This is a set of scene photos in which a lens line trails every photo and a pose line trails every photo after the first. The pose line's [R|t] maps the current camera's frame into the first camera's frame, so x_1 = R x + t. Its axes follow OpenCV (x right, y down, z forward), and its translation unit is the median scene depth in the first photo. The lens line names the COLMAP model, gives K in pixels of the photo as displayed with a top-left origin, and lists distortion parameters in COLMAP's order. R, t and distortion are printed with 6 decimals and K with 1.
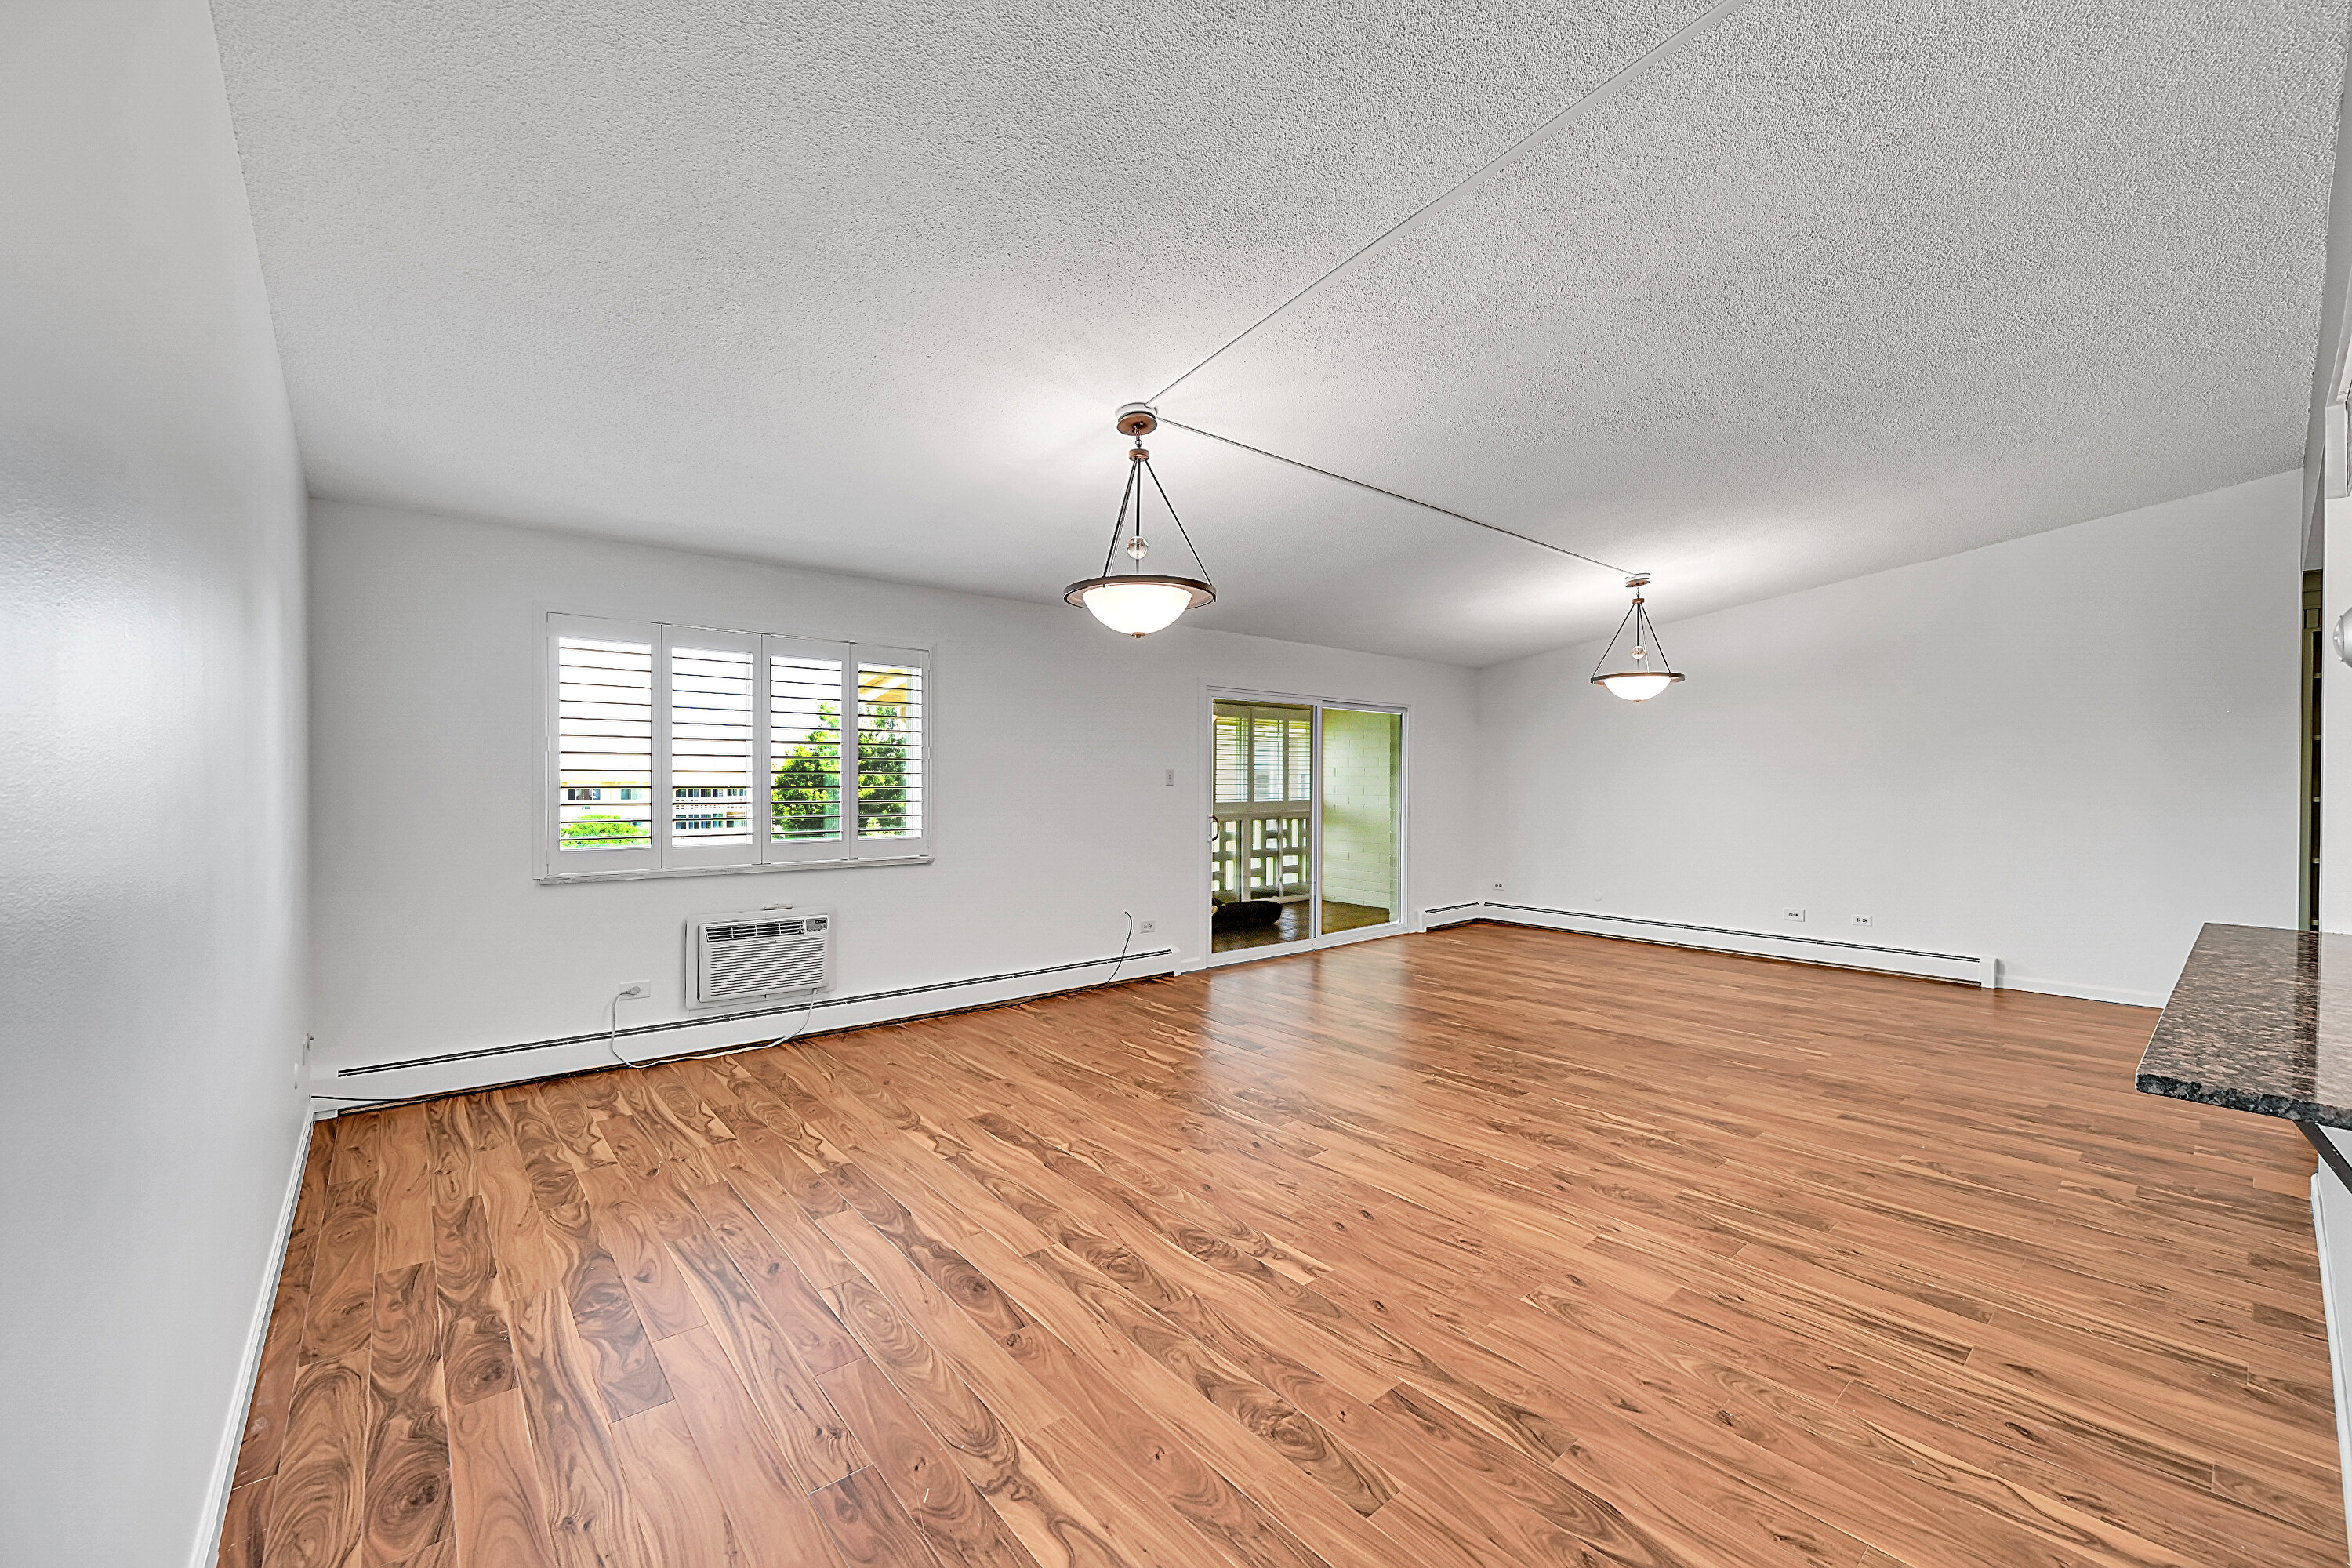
lens RADIAL K [[923.0, 0, 1183.4], [0, 923.0, 786.3], [0, 0, 1]] dist [-0.001481, 0.000274]
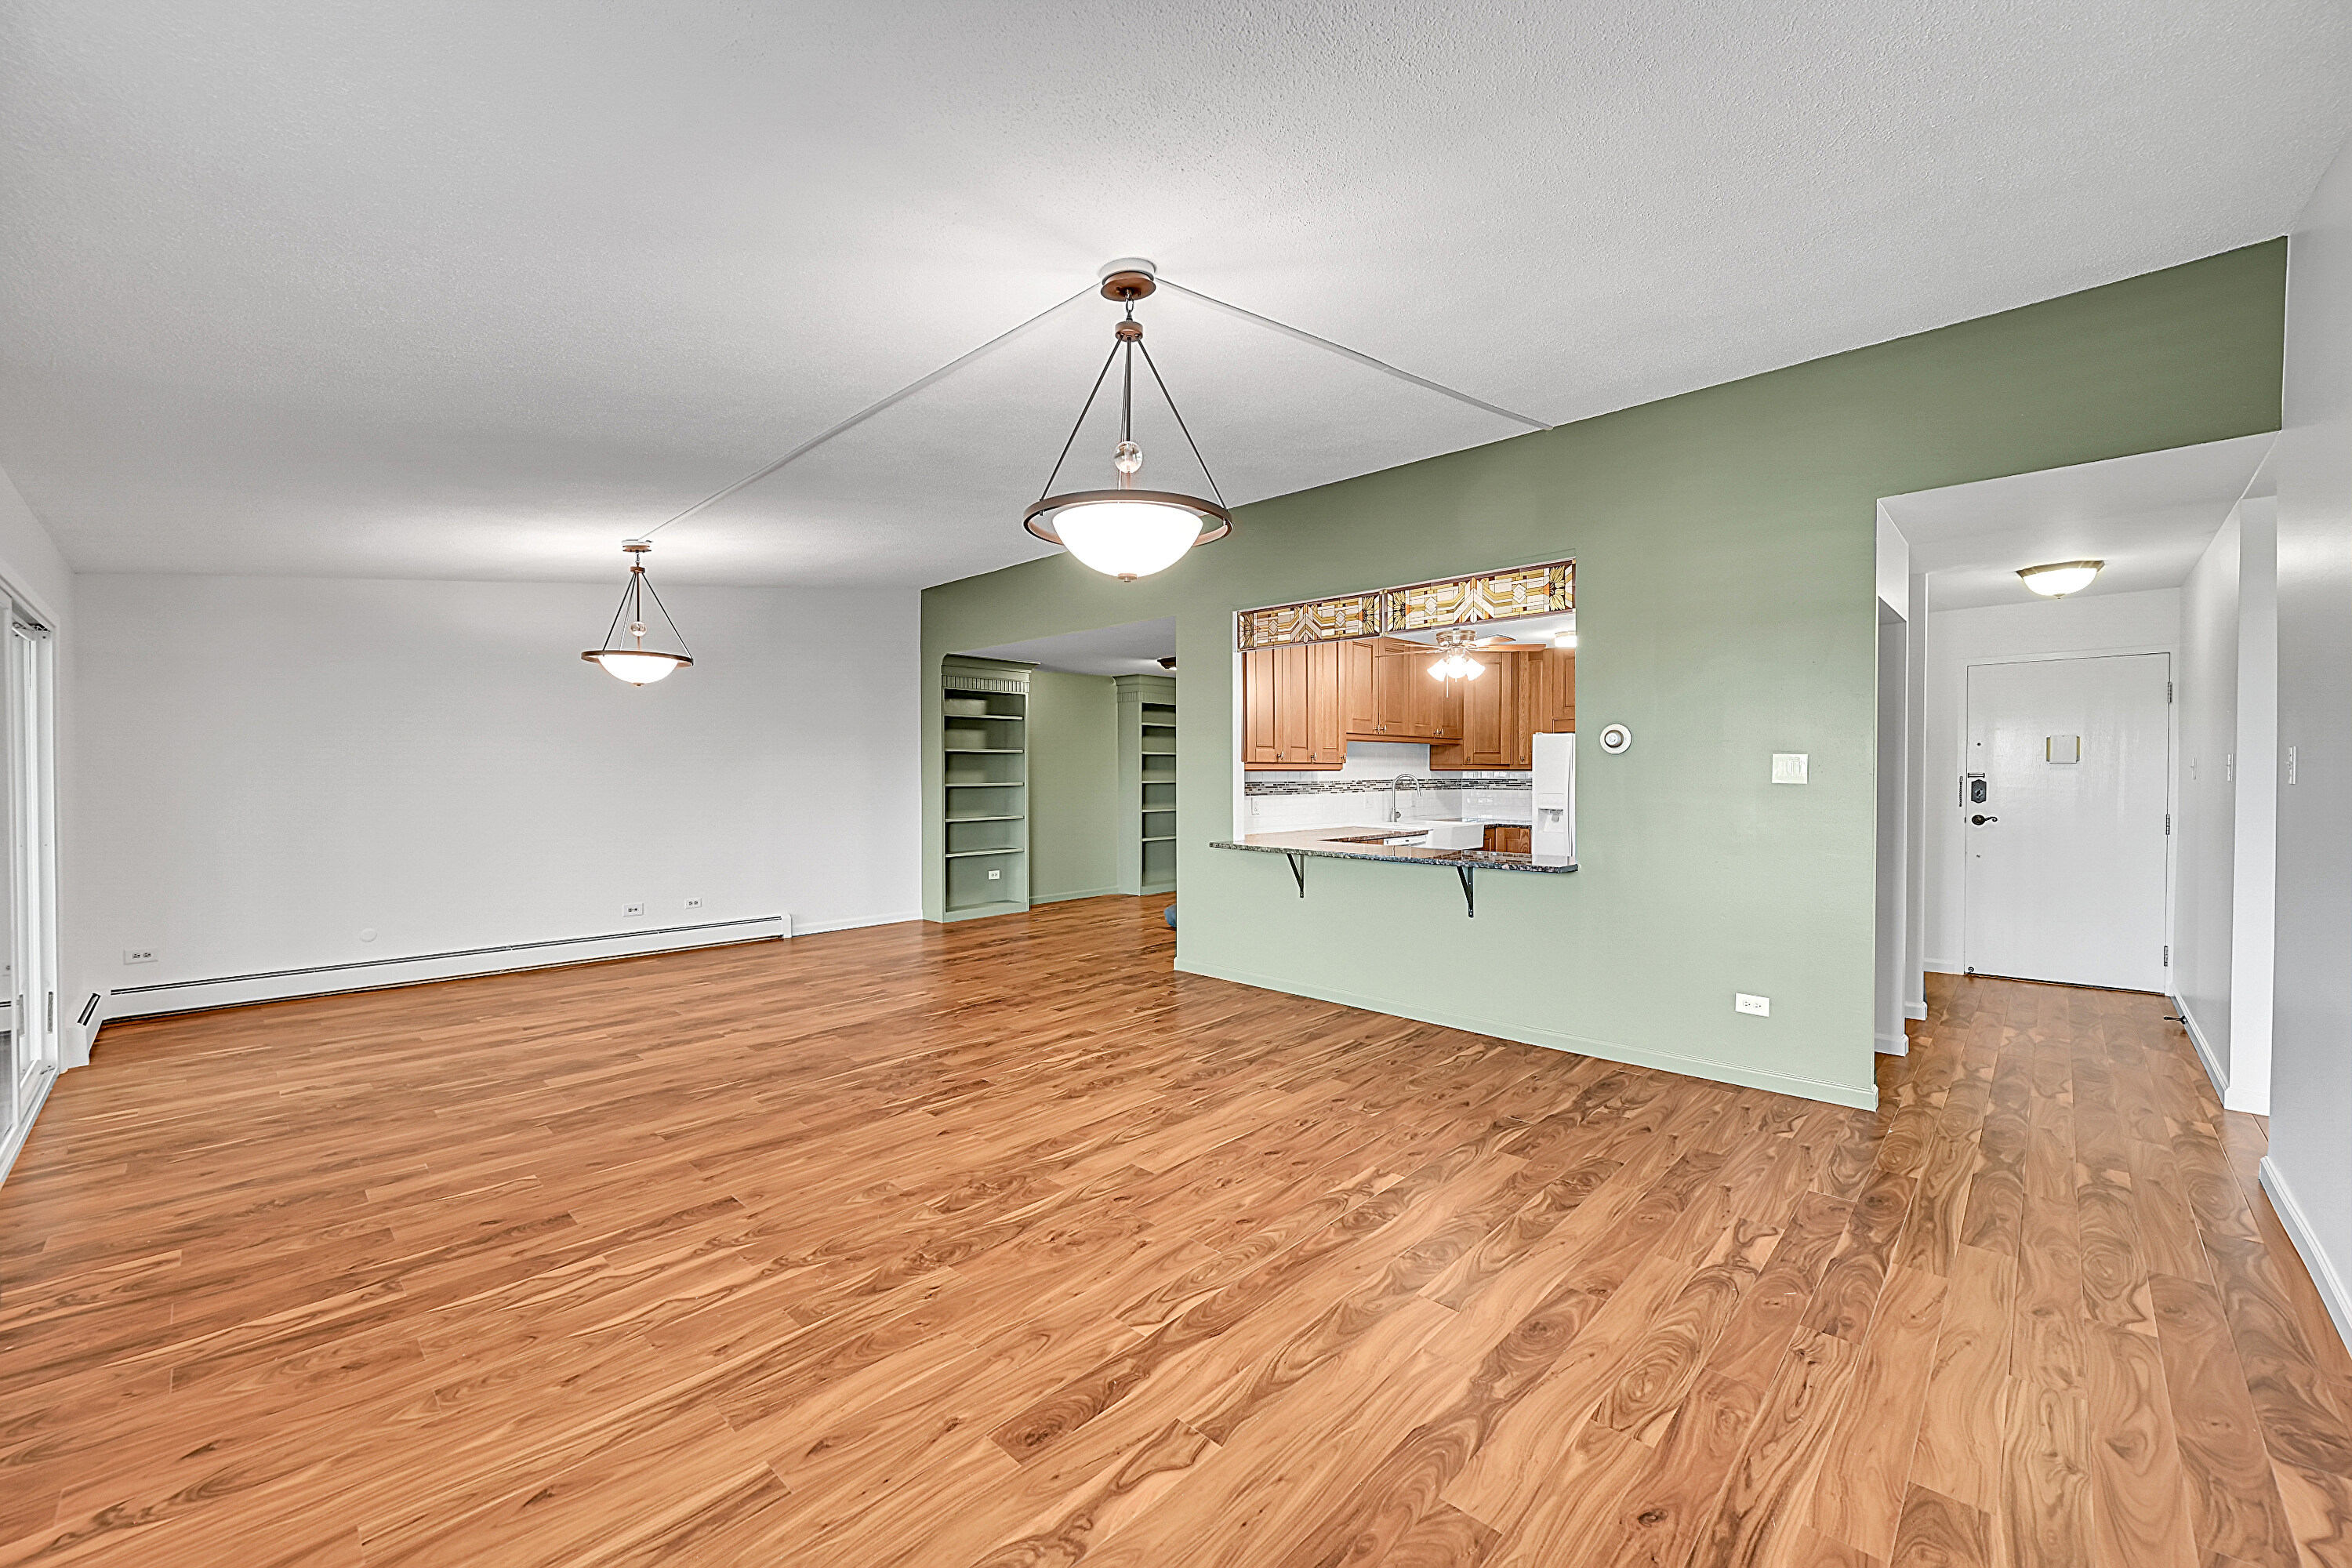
lens RADIAL K [[923.0, 0, 1183.4], [0, 923.0, 786.3], [0, 0, 1]] dist [-0.001481, 0.000274]
pose [[-0.106308, -0.013103, 0.994247, -0.768164], [0.006938, 0.999879, 0.013919, -0.008302], [-0.994309, 0.008378, -0.106204, 1.015939]]
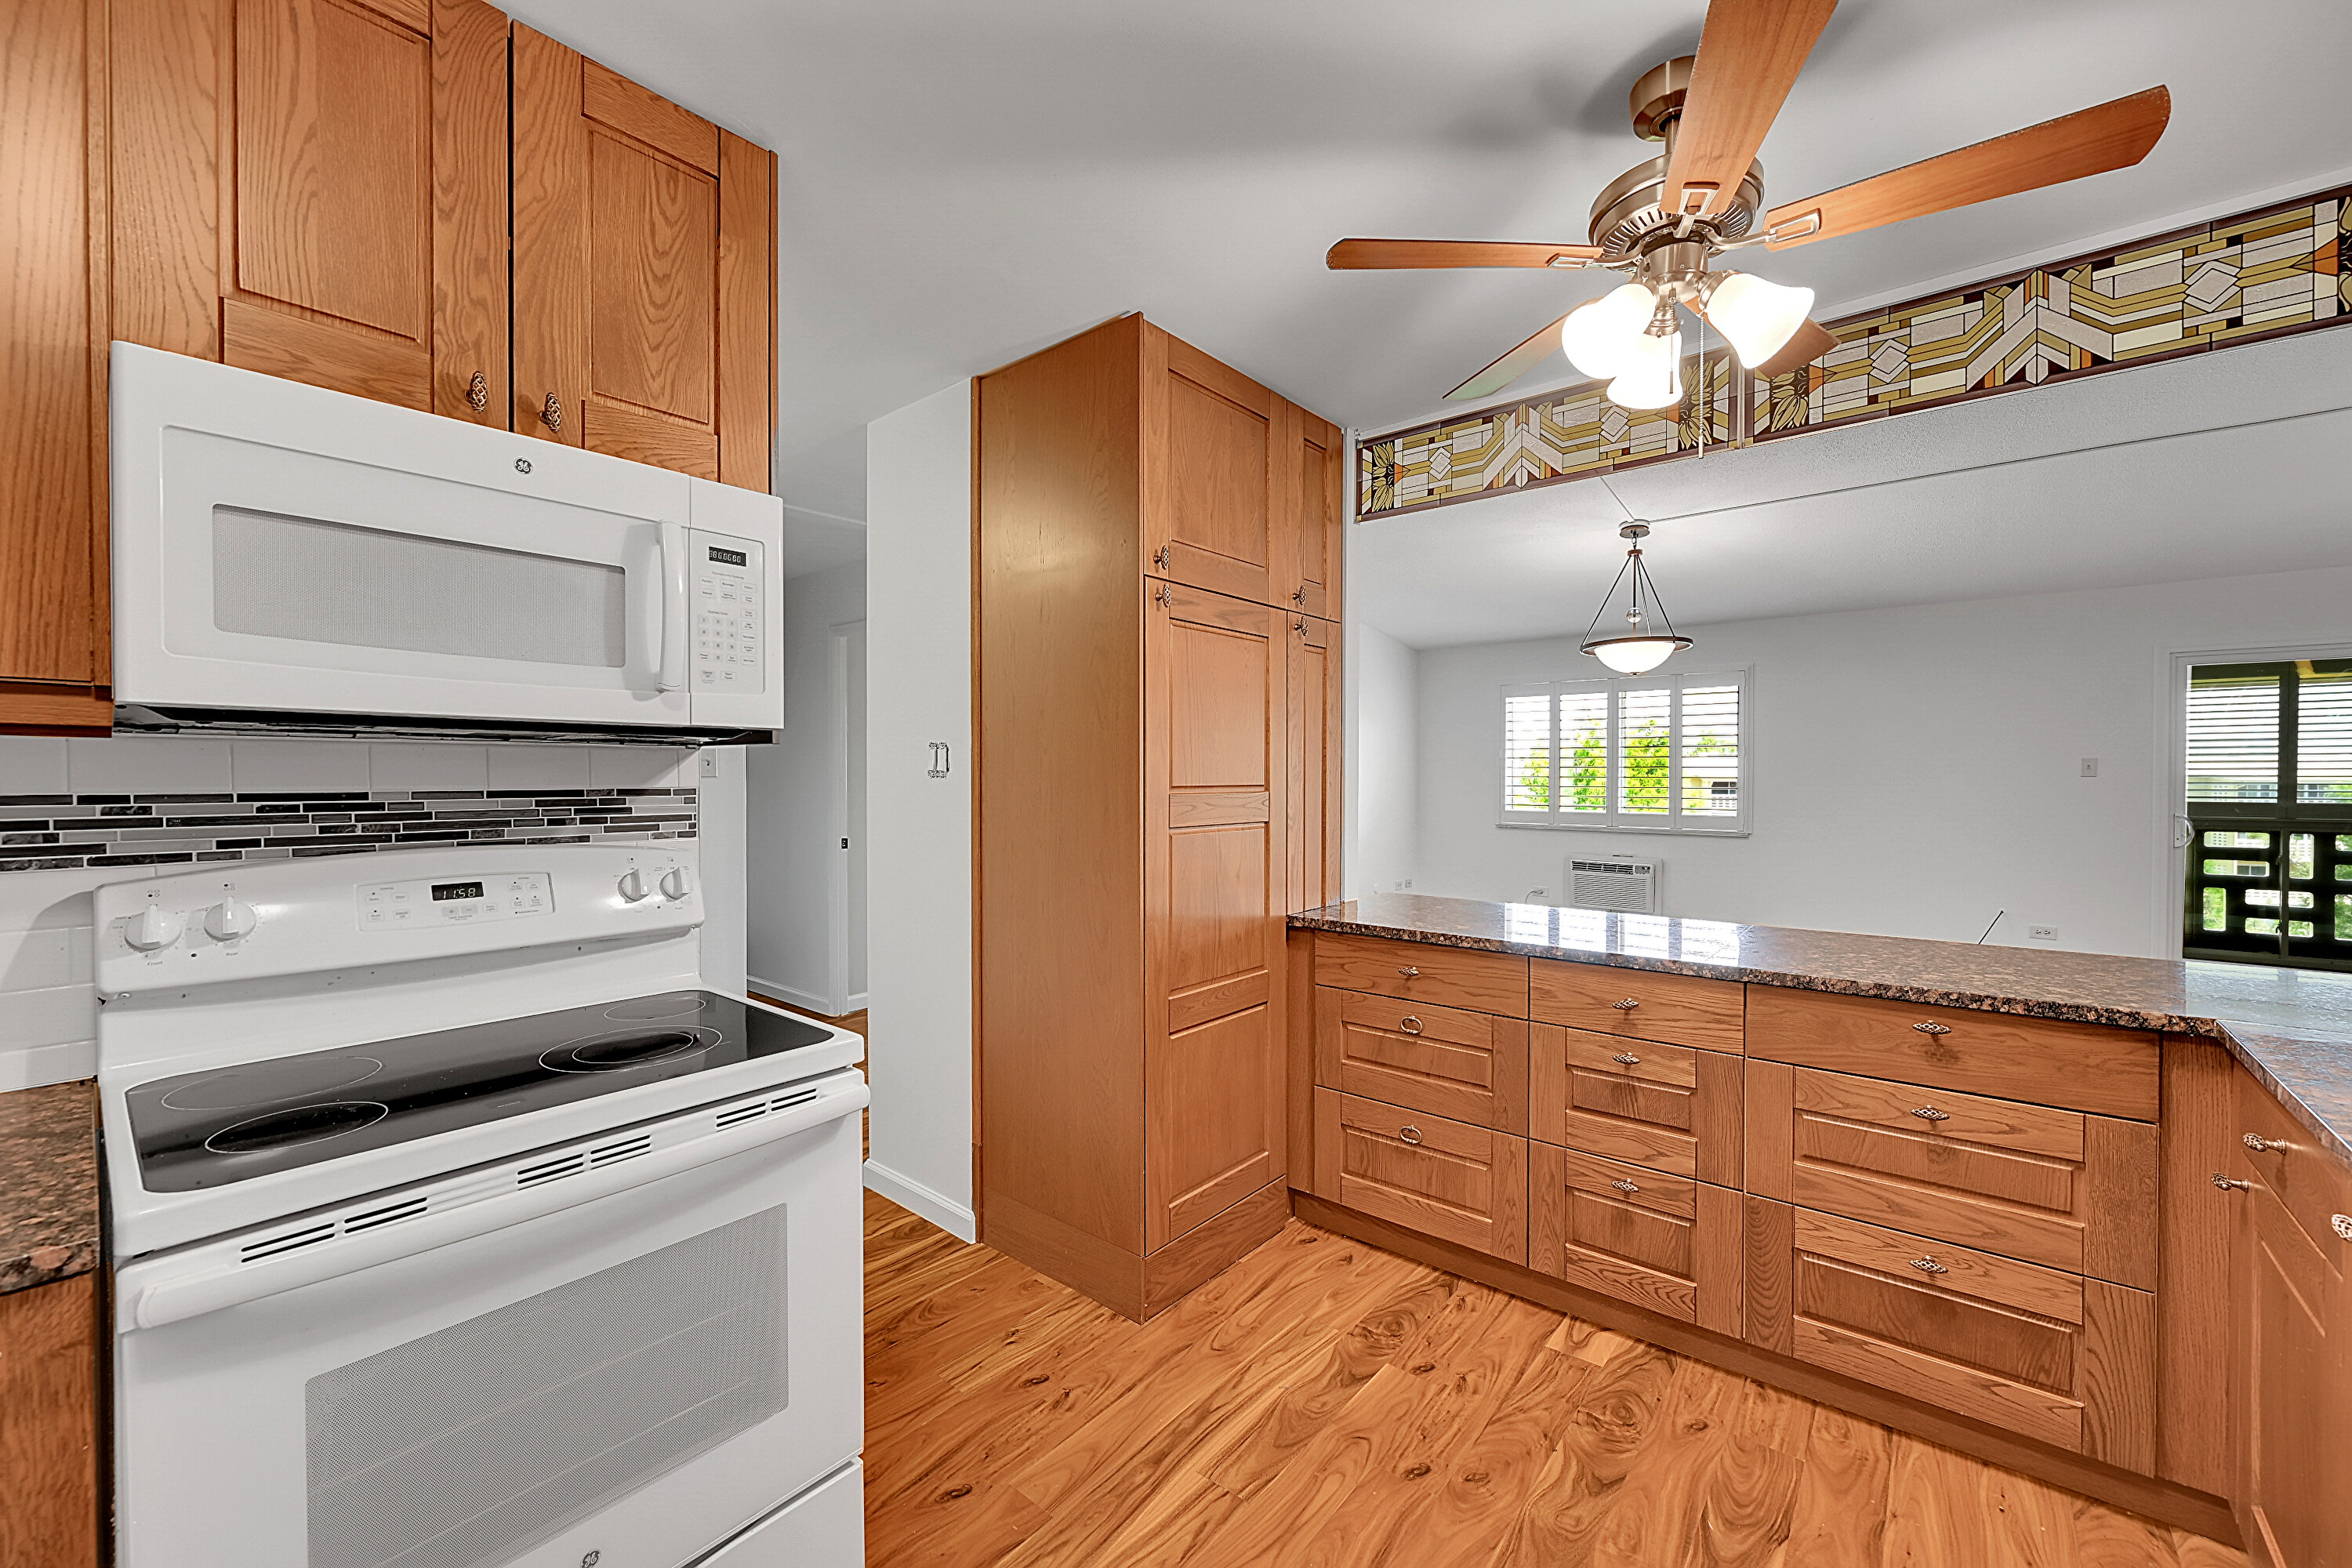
lens RADIAL K [[923.0, 0, 1183.4], [0, 923.0, 786.3], [0, 0, 1]] dist [-0.001481, 0.000274]
pose [[0.171471, 0.008961, -0.985148, 1.288193], [-0.004878, 0.999954, 0.008247, 0.006895], [0.985177, 0.003392, 0.171507, 0.032469]]
